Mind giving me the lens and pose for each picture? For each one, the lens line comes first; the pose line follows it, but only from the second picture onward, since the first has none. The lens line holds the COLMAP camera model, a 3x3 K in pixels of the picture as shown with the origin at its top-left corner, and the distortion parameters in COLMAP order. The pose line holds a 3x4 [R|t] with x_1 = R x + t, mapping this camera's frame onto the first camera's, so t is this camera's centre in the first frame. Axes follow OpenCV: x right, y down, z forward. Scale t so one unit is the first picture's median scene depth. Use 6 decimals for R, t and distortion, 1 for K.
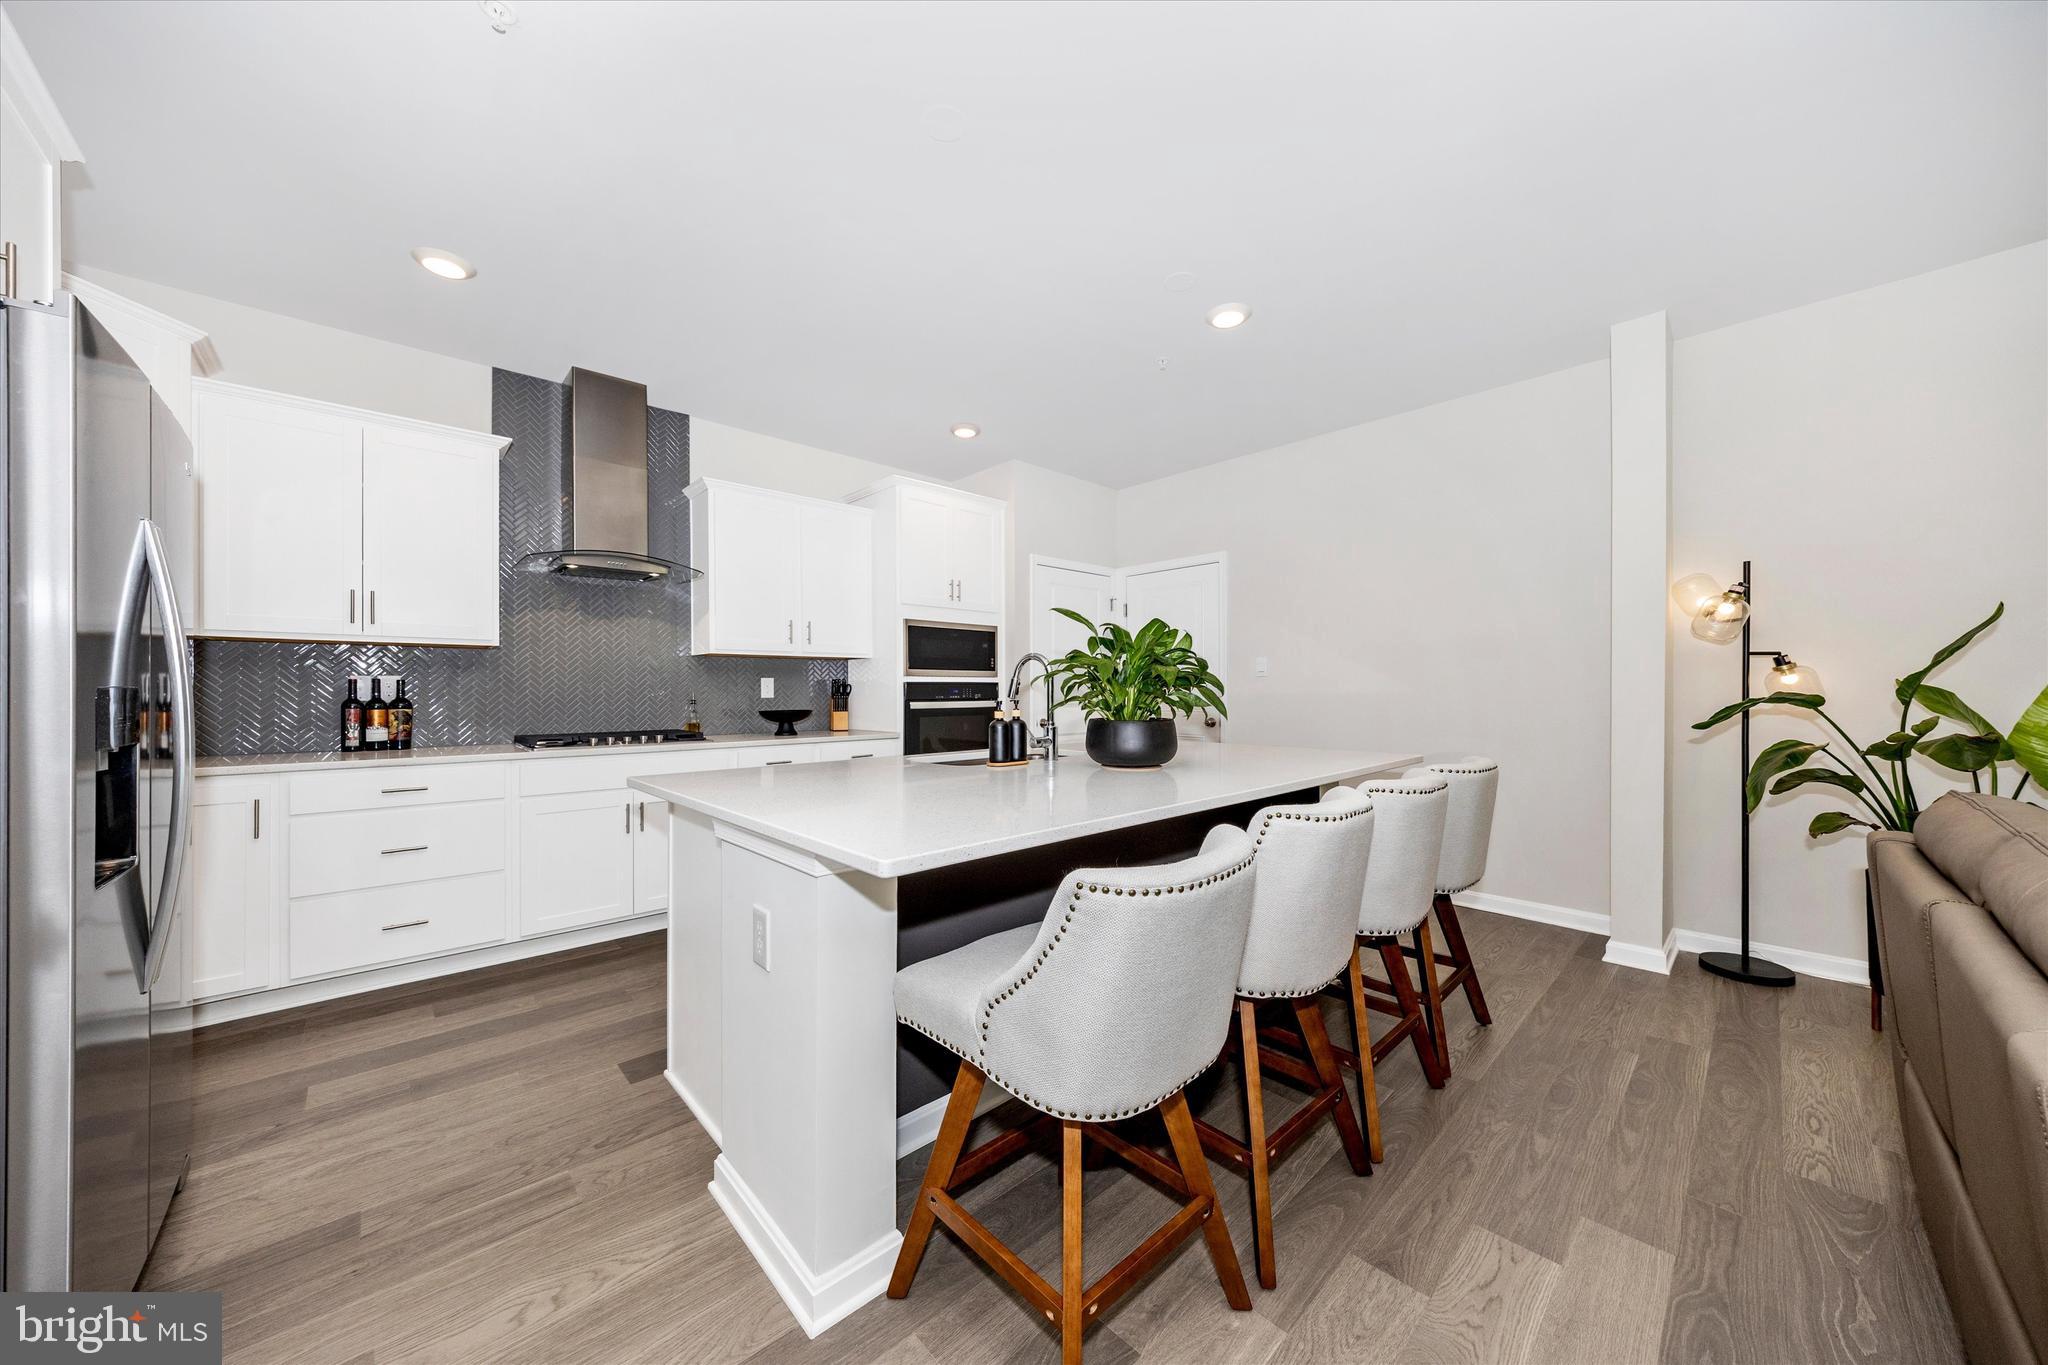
lens RADIAL K [[706.5, 0, 1021.3], [0, 706.5, 694.0], [0, 0, 1]] dist [-0.001349, 0.001707]
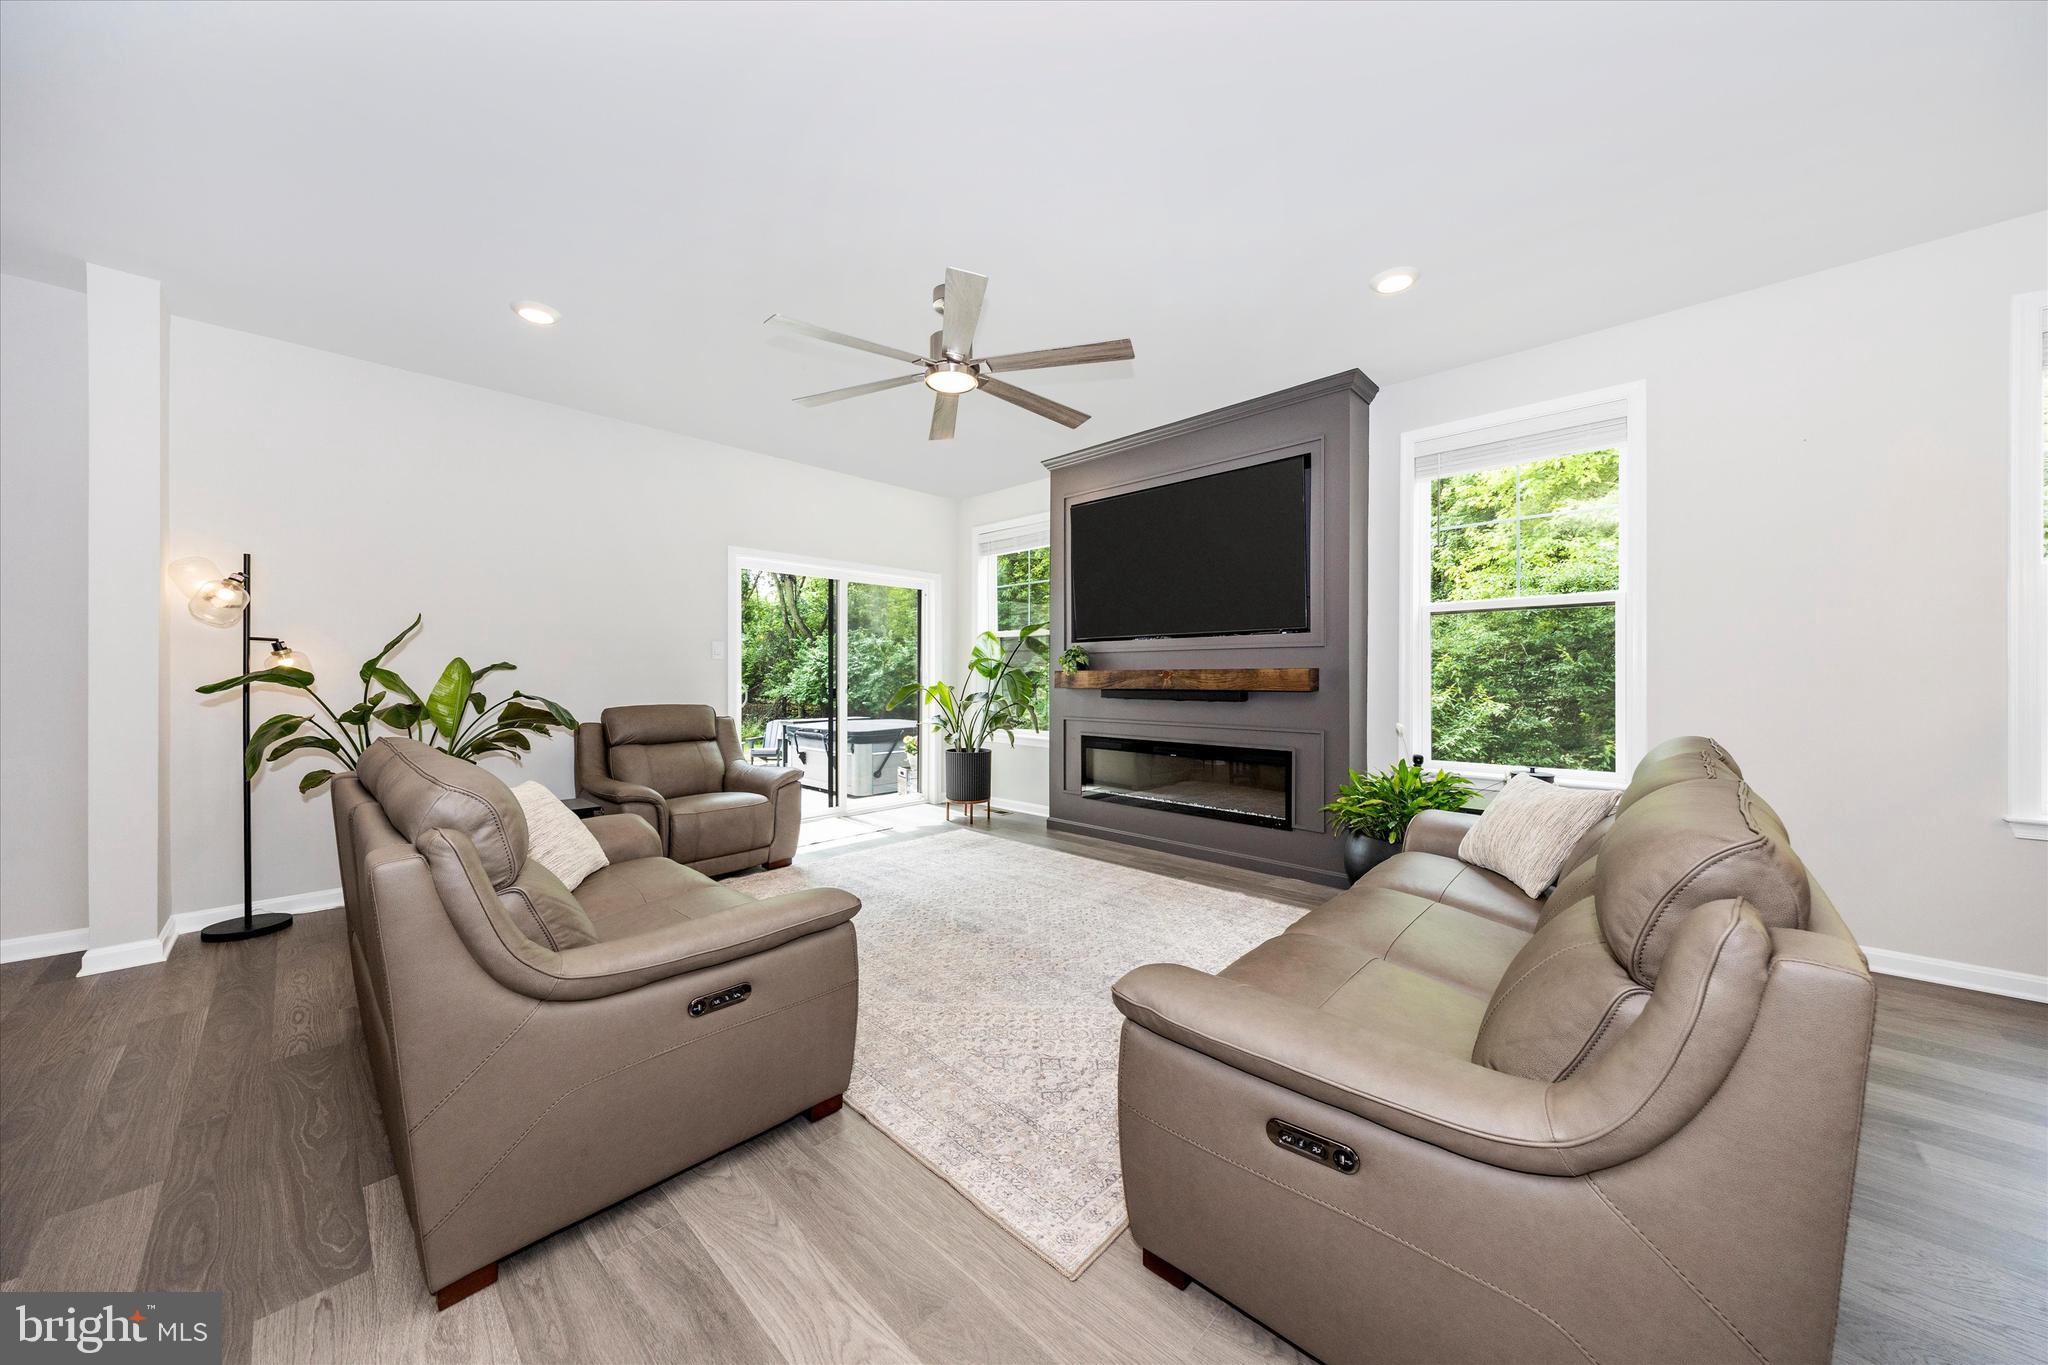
lens RADIAL K [[706.5, 0, 1026.4], [0, 706.5, 682.6], [0, 0, 1]] dist [-0.001349, 0.001707]
pose [[-0.048575, -0.006321, 0.998800, -0.148838], [0.000611, 0.999980, 0.006358, 0.006474], [-0.998819, 0.000919, -0.048570, -0.179211]]
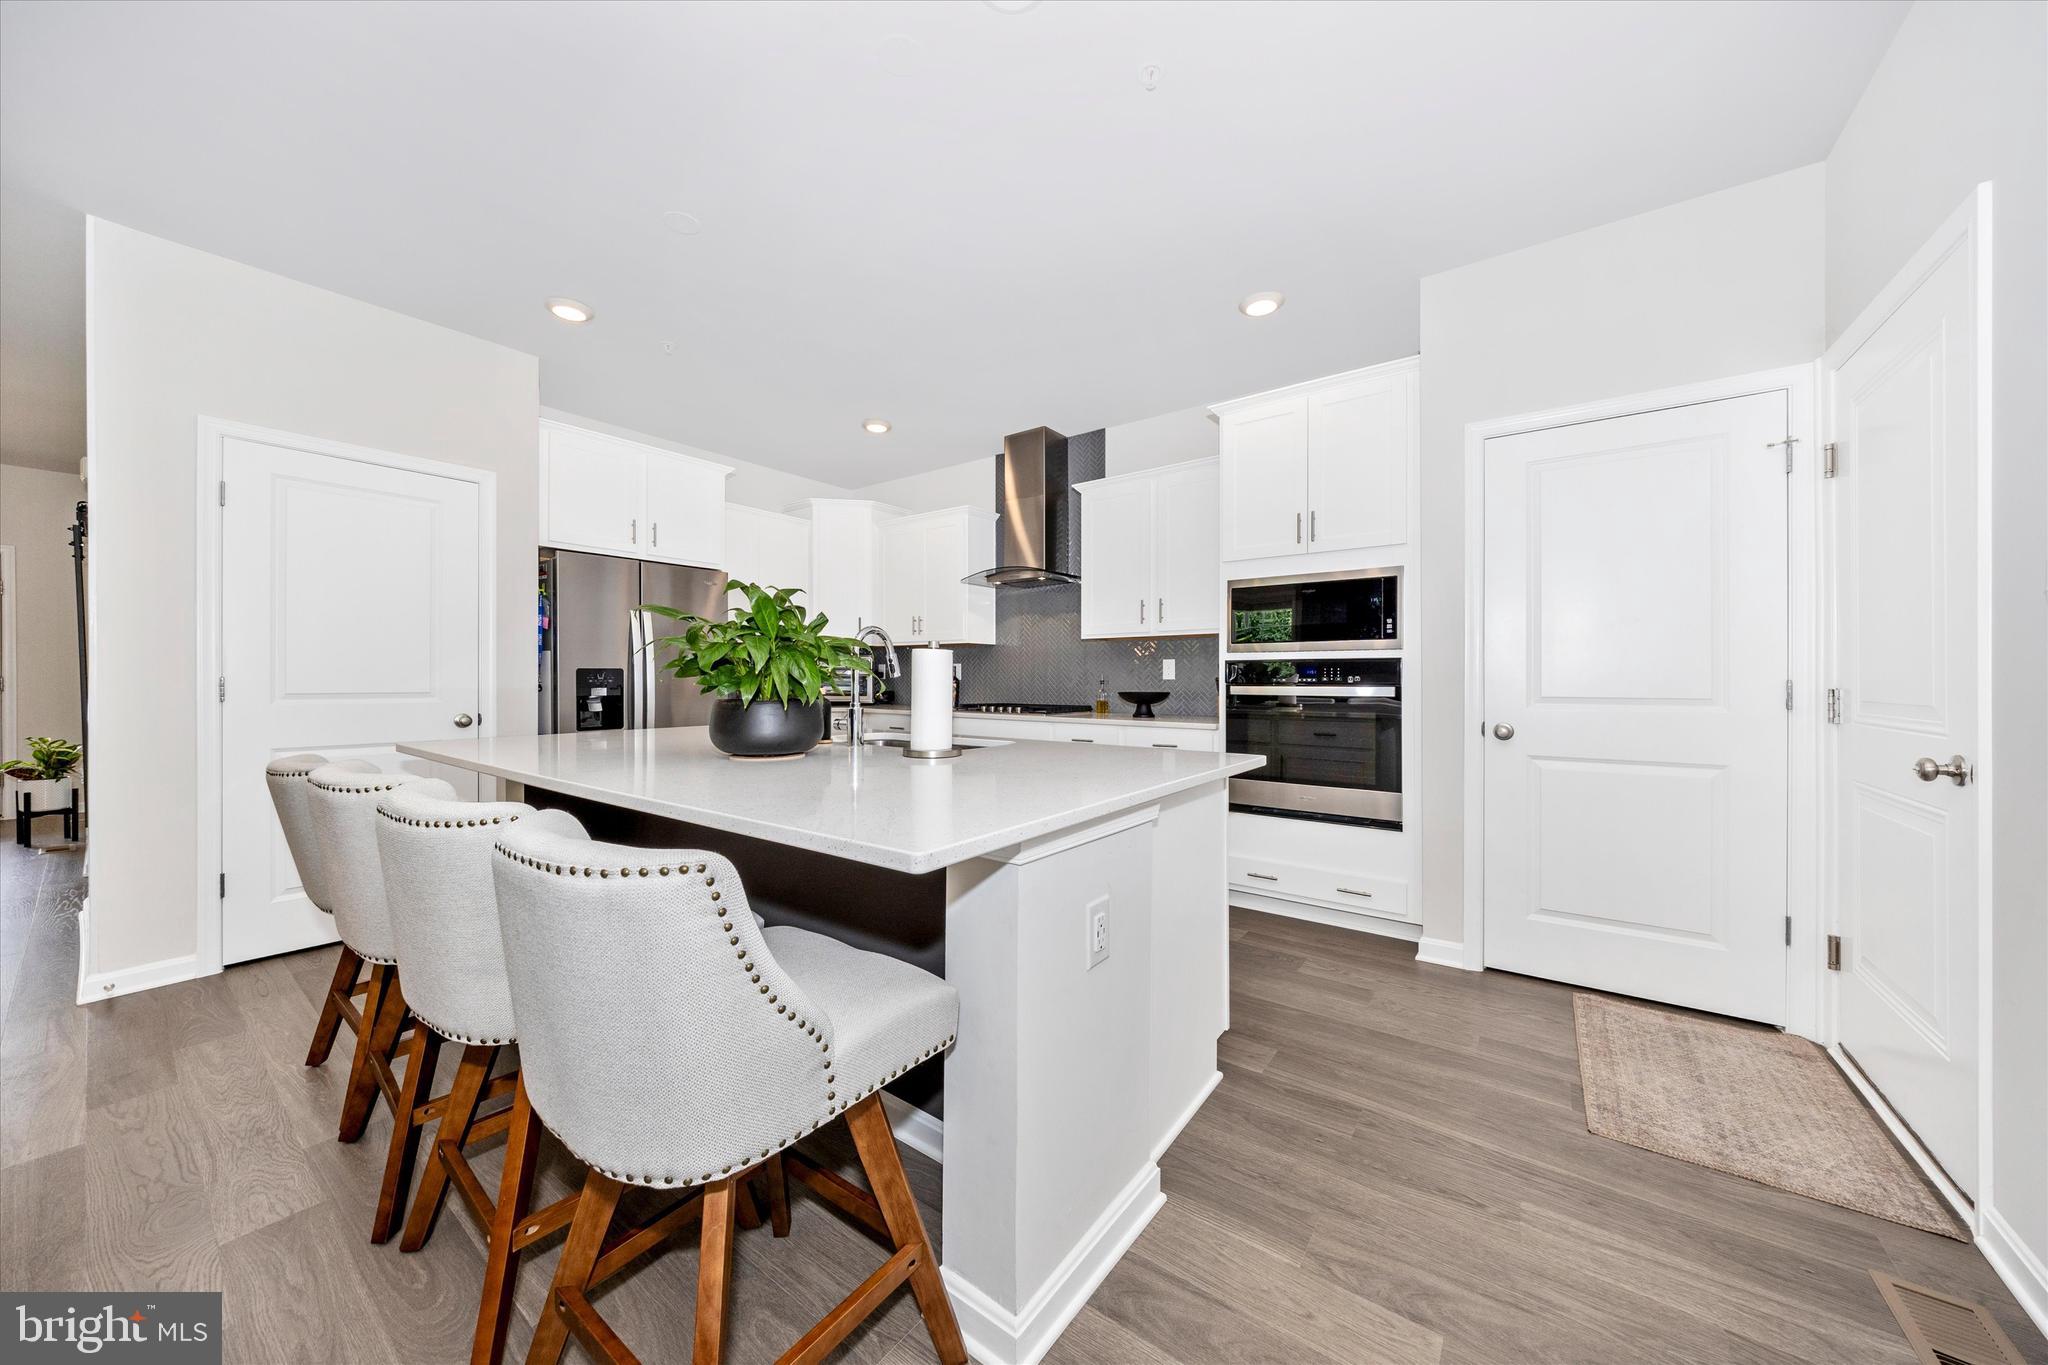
lens RADIAL K [[706.5, 0, 1022.6], [0, 706.5, 685.2], [0, 0, 1]] dist [-0.001349, 0.001707]
pose [[0.171223, 0.013089, -0.985145, 0.775683], [-0.006520, 0.999905, 0.012152, 0.003698], [0.985211, 0.004343, 0.171292, 0.854893]]
